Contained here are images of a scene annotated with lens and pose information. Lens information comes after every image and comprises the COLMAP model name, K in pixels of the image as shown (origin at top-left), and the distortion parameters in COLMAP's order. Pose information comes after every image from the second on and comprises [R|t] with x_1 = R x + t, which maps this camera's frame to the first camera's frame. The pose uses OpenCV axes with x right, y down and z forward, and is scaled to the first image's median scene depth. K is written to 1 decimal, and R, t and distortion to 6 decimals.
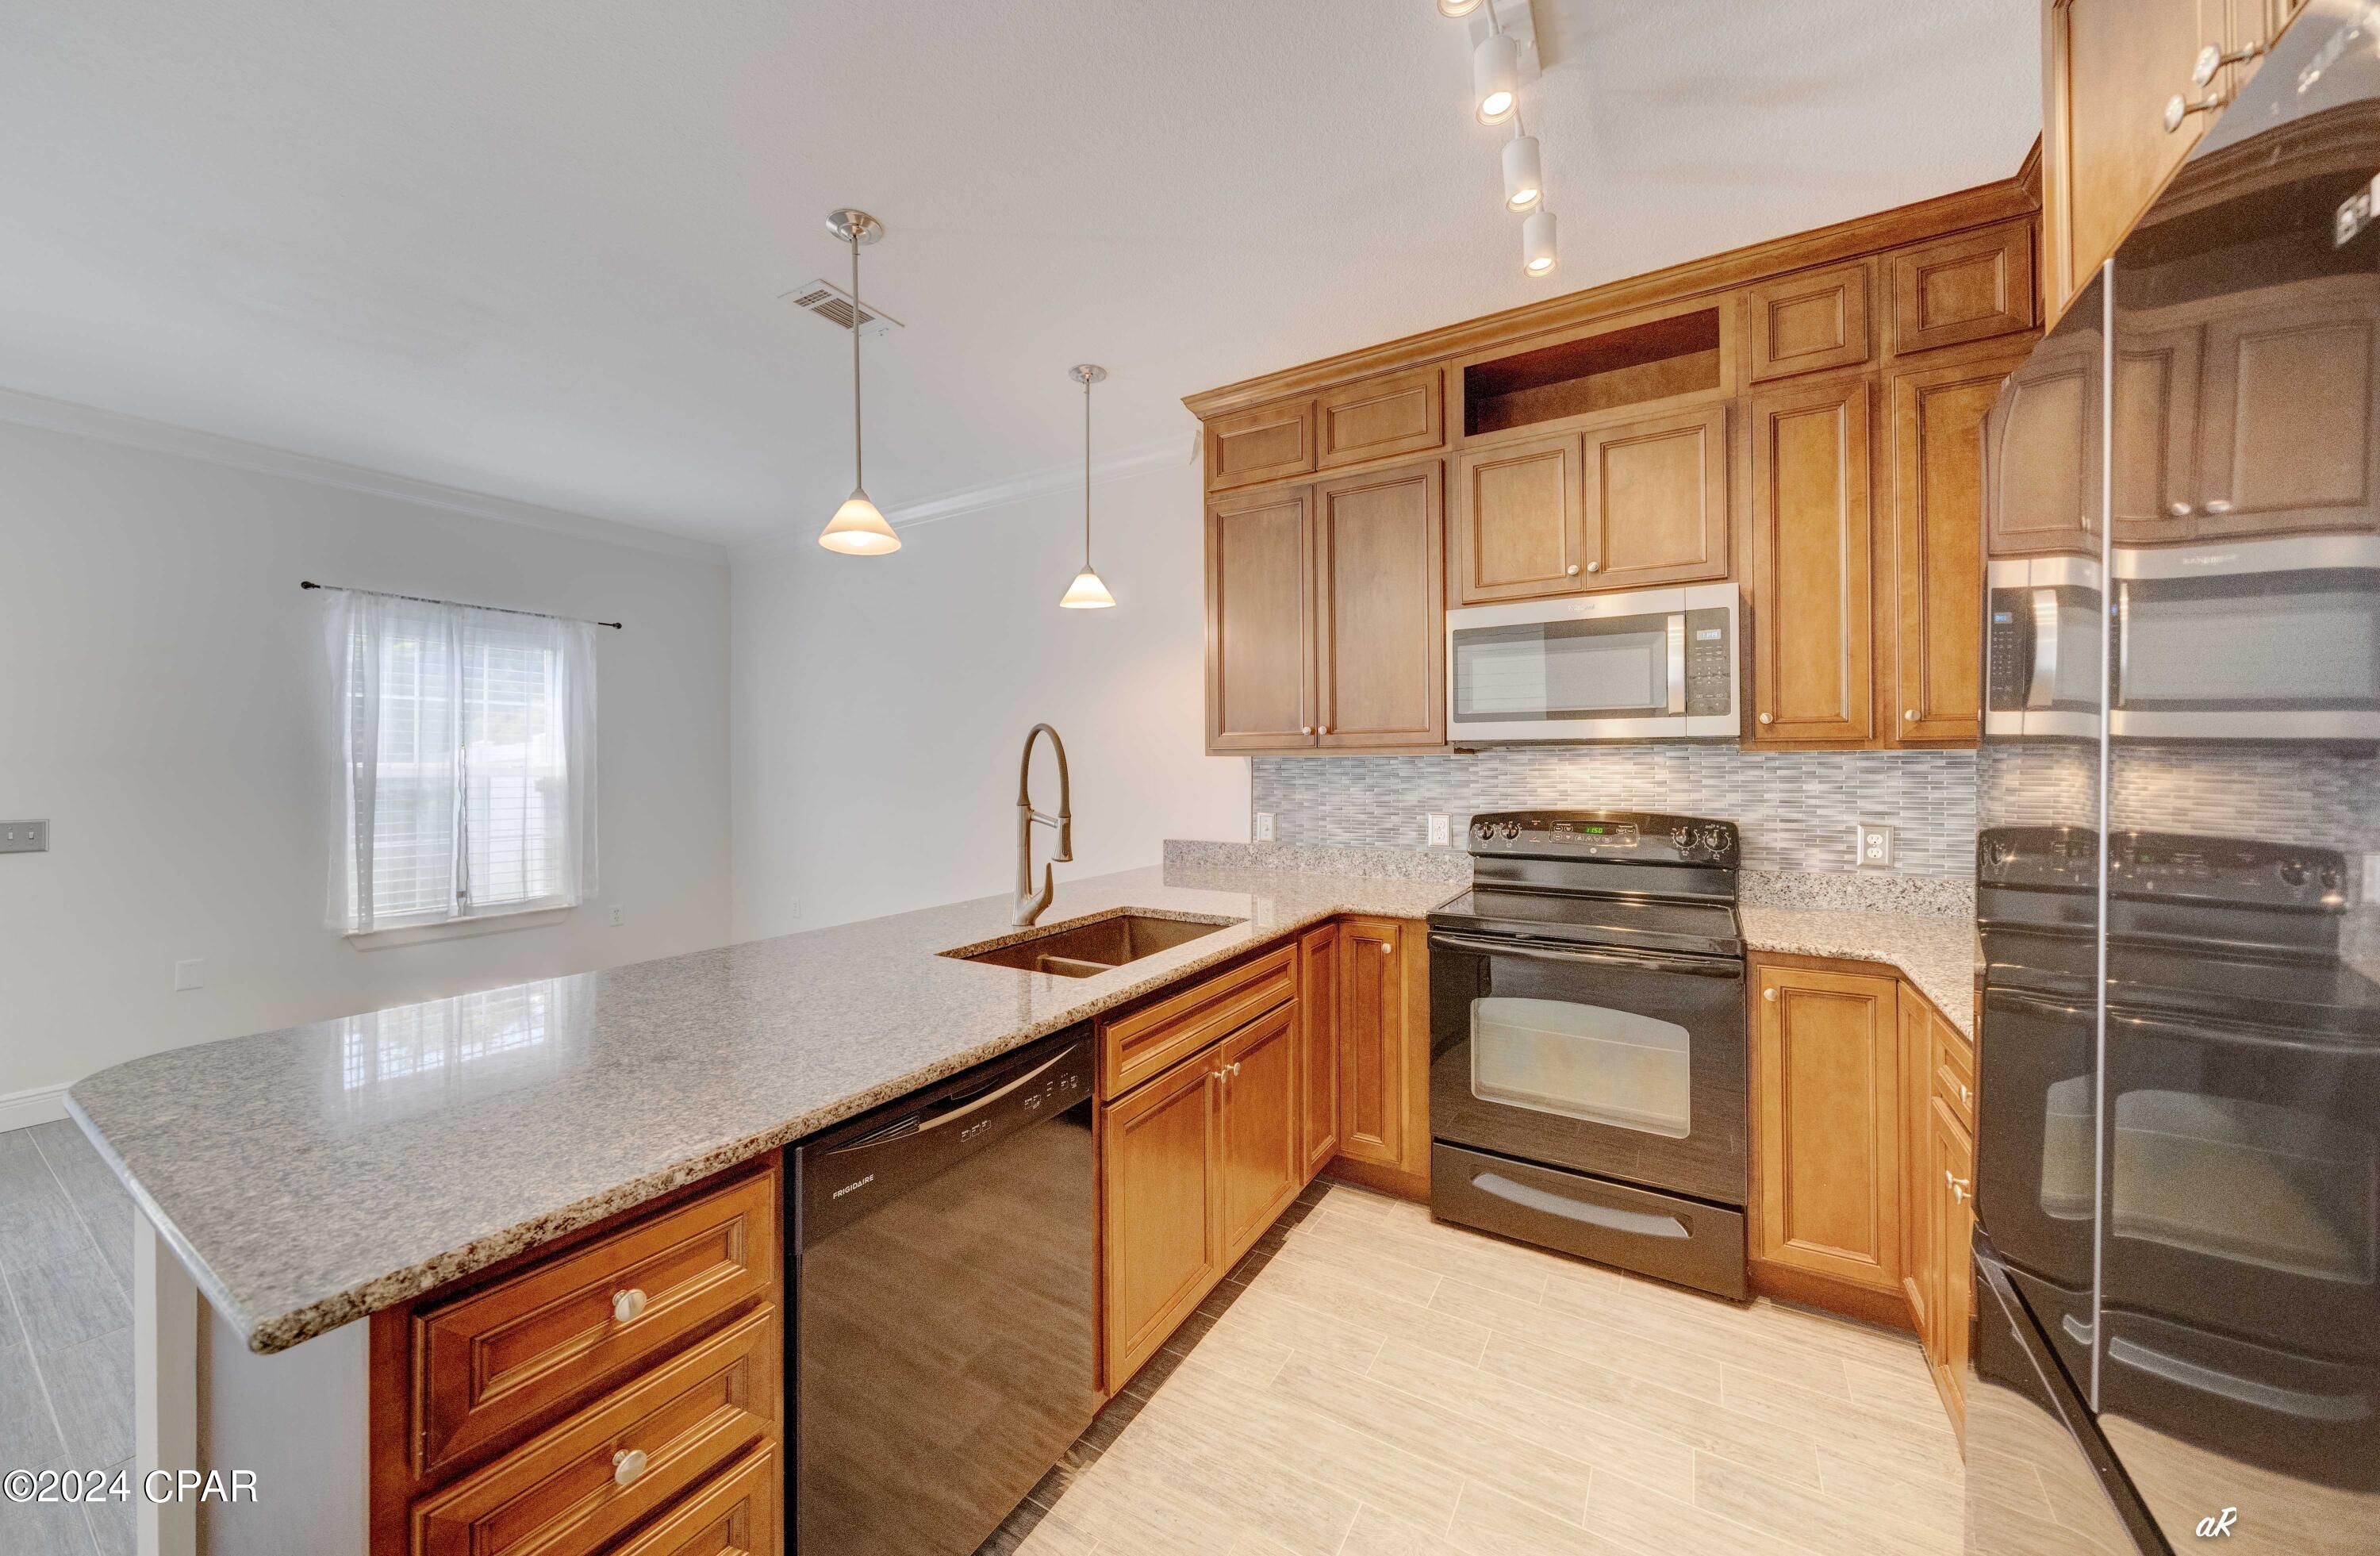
lens RADIAL K [[814.2, 0, 1160.2], [0, 814.2, 756.4], [0, 0, 1]] dist [-0.001941, -0.000423]
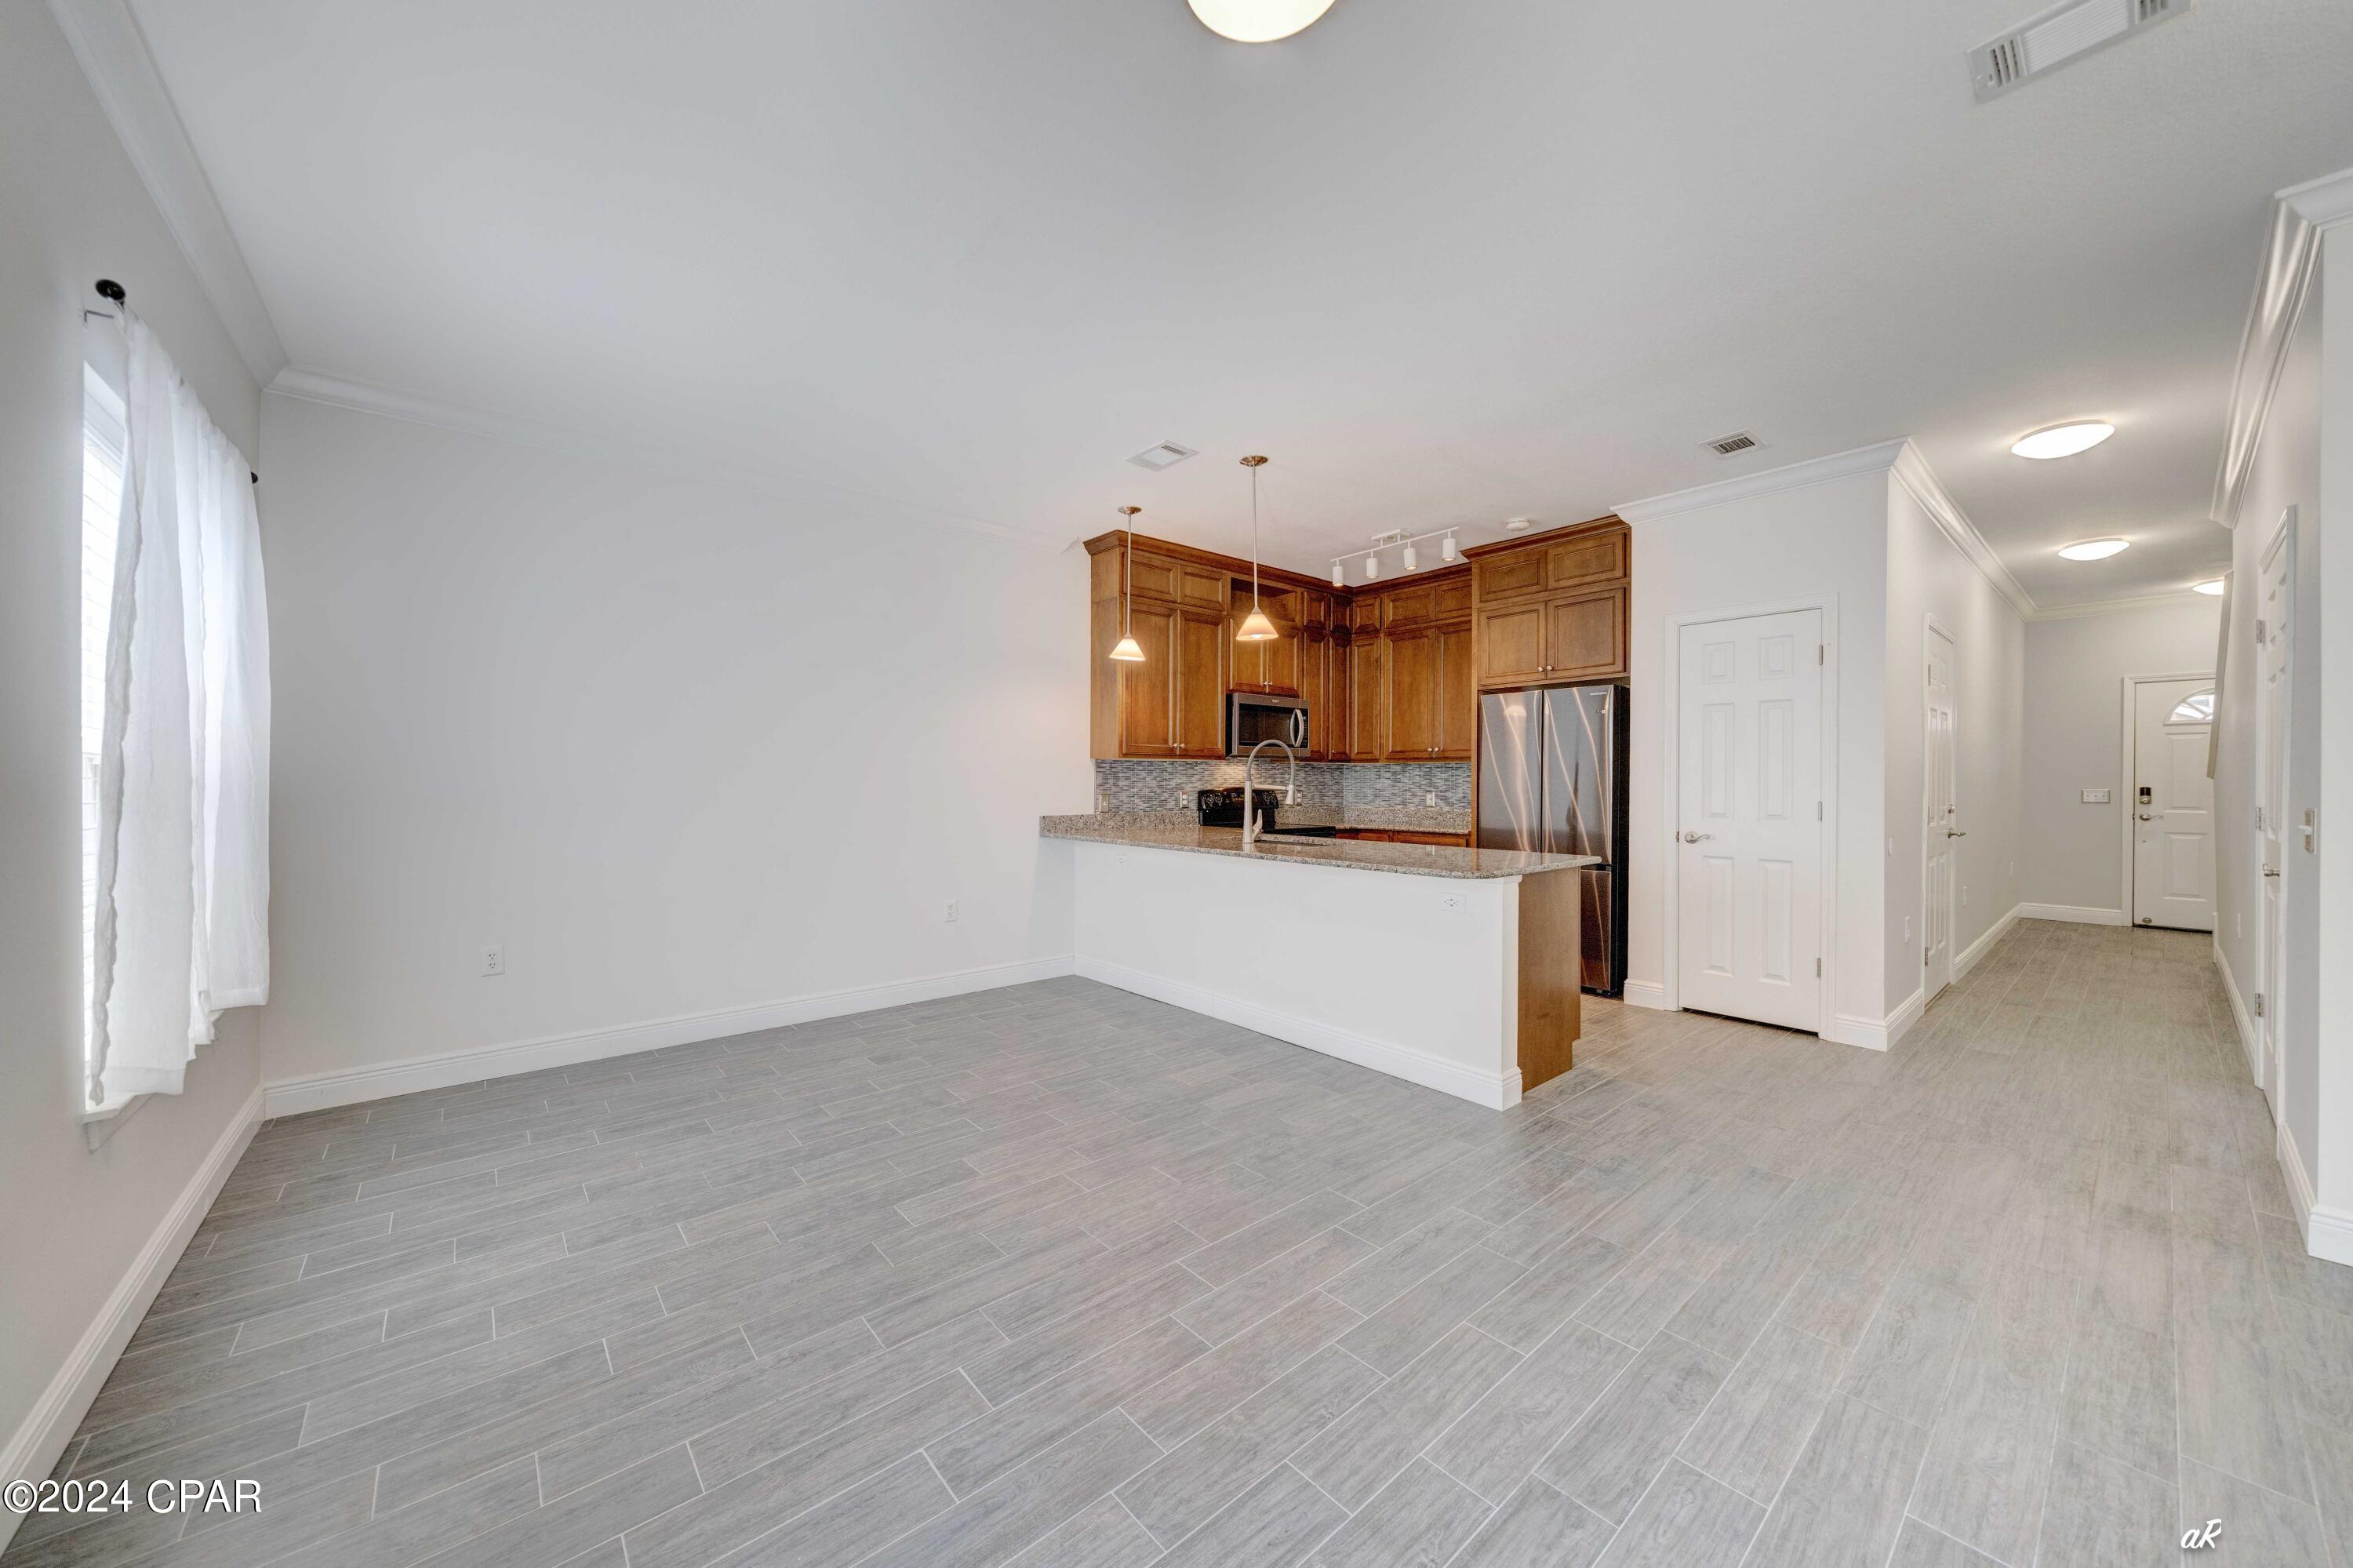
lens RADIAL K [[850.2, 0, 1155.6], [0, 850.2, 791.1], [0, 0, 1]] dist [-0.006866, 0.000016]
pose [[0.313675, -0.008022, 0.949497, -1.955837], [-0.014740, 0.999803, 0.013317, 0.055509], [-0.949416, -0.018172, 0.313495, 0.538268]]
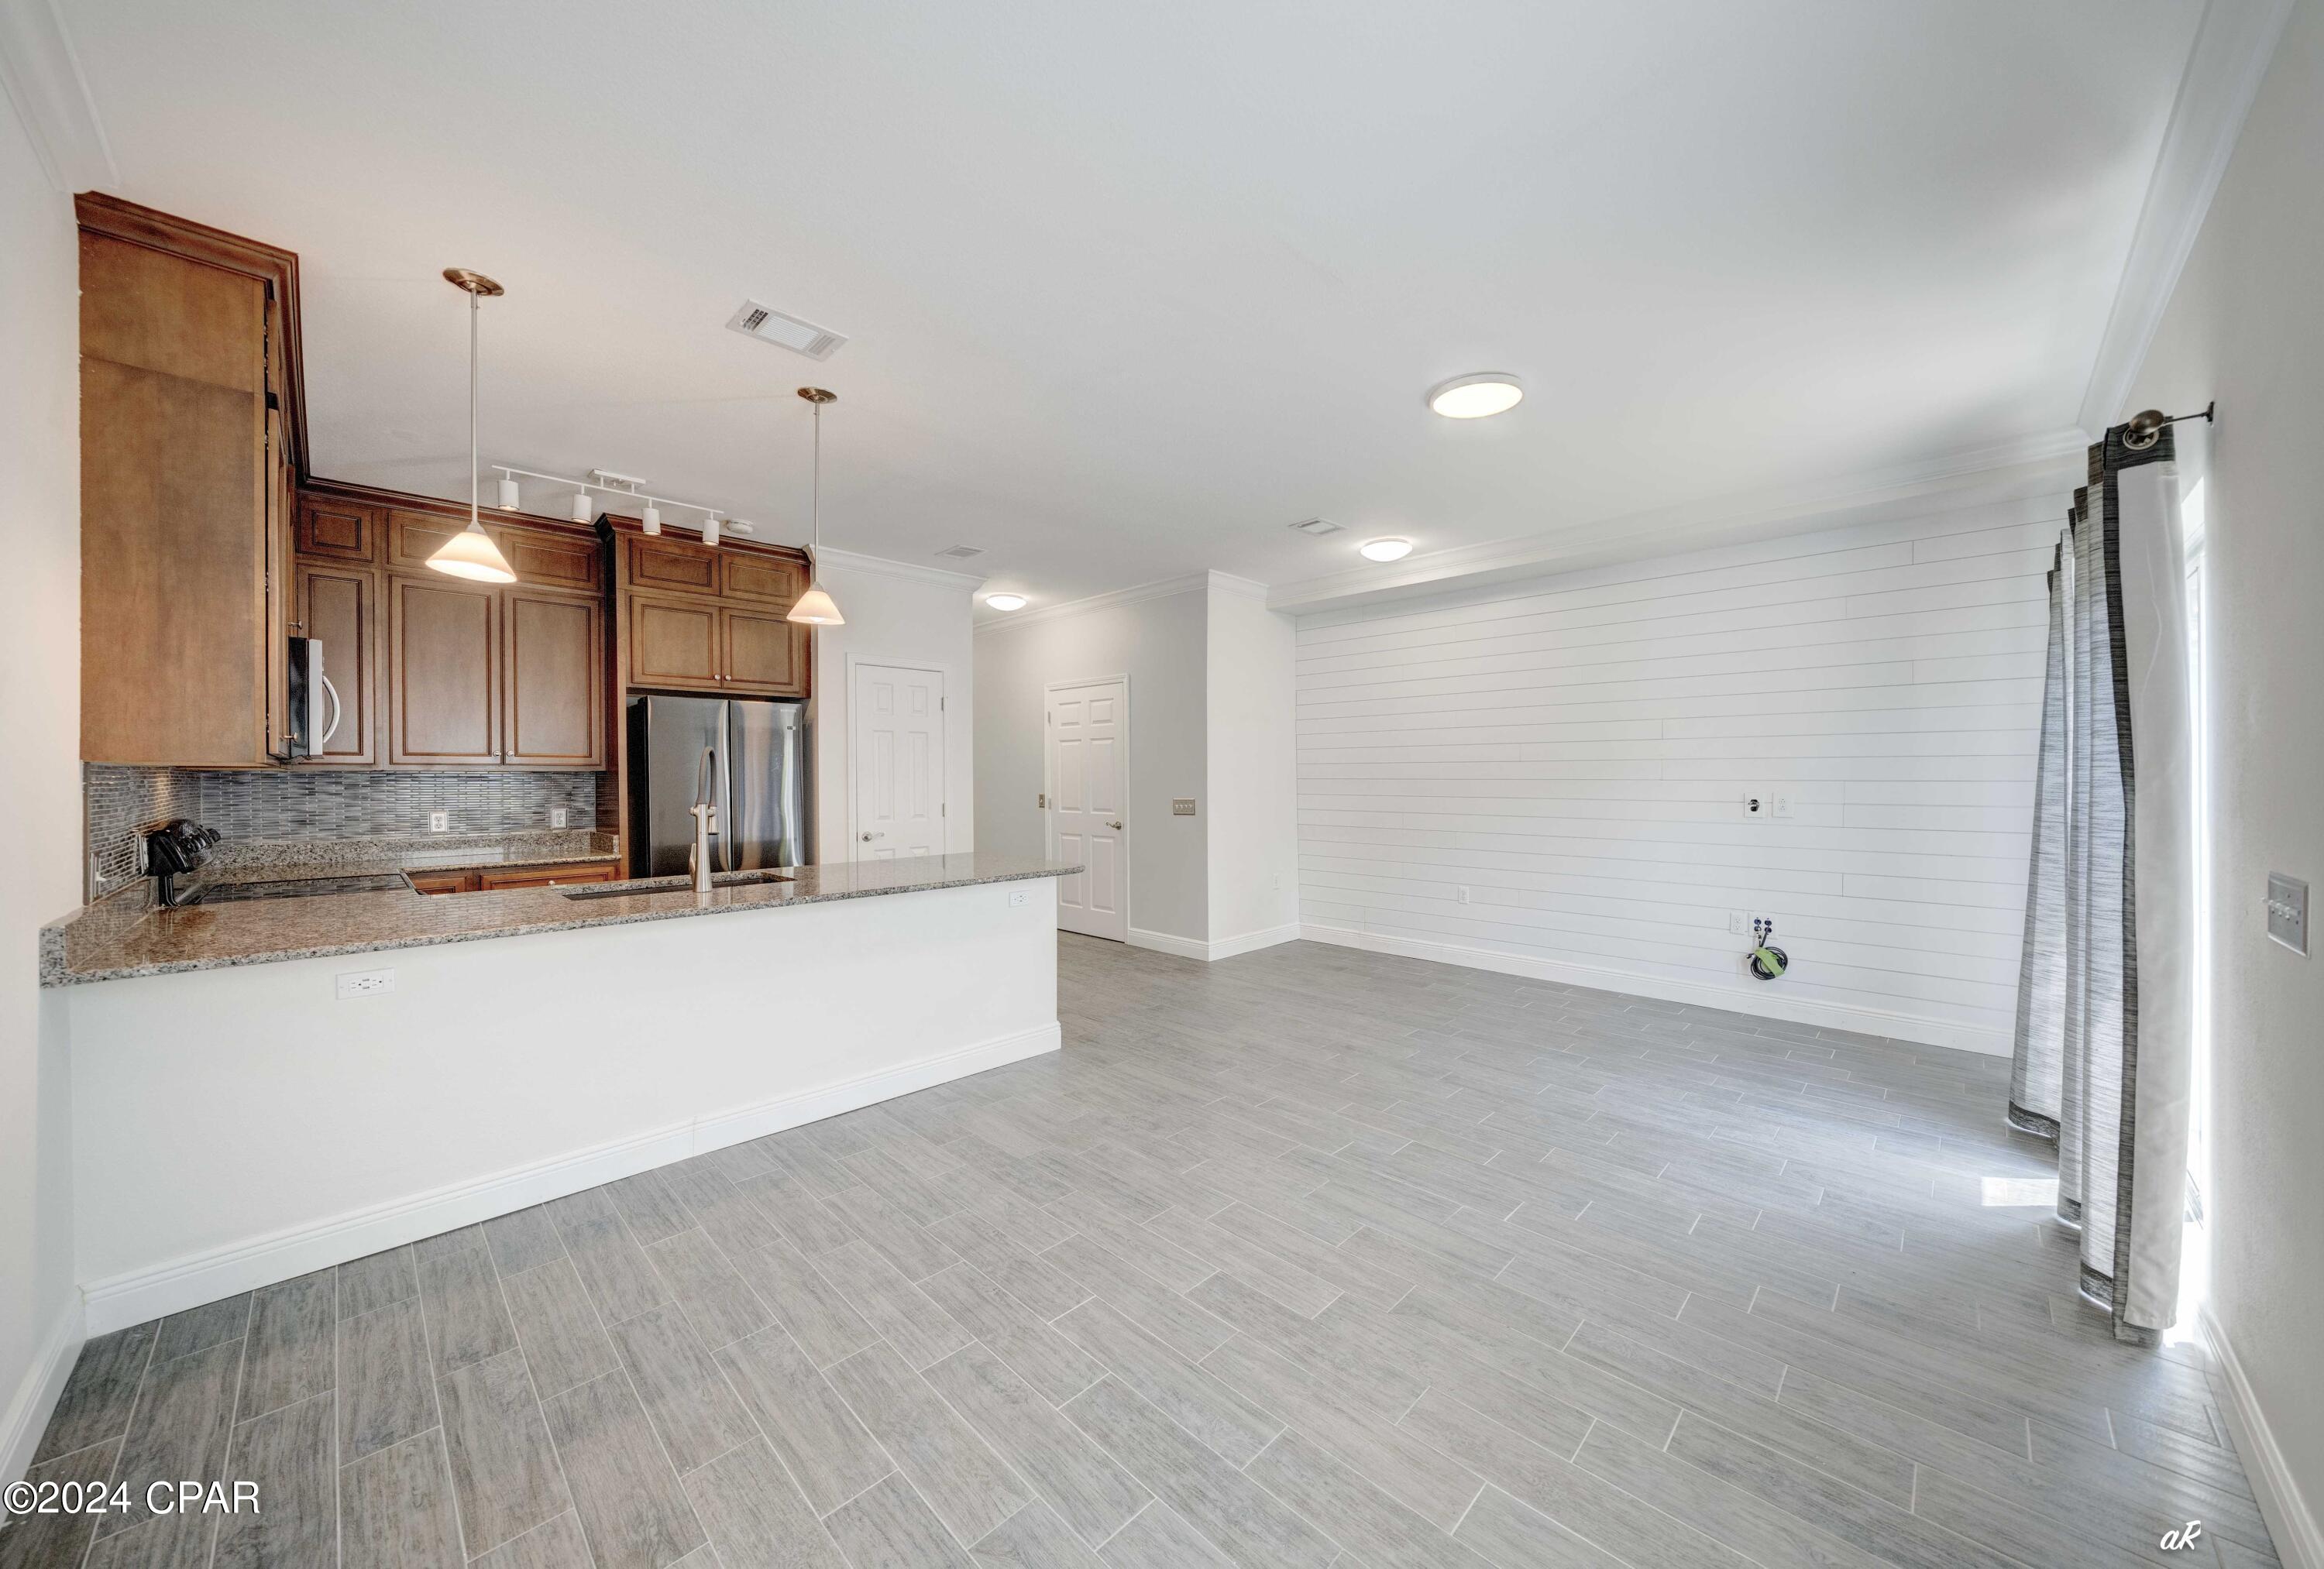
lens RADIAL K [[814.9, 0, 1183.1], [0, 814.9, 793.9], [0, 0, 1]] dist [-0.001529, -0.000180]
pose [[-0.980230, 0.000666, 0.197861, -1.126249], [0.002884, 0.999936, 0.010922, 0.027008], [-0.197841, 0.011276, -0.980169, 1.982561]]
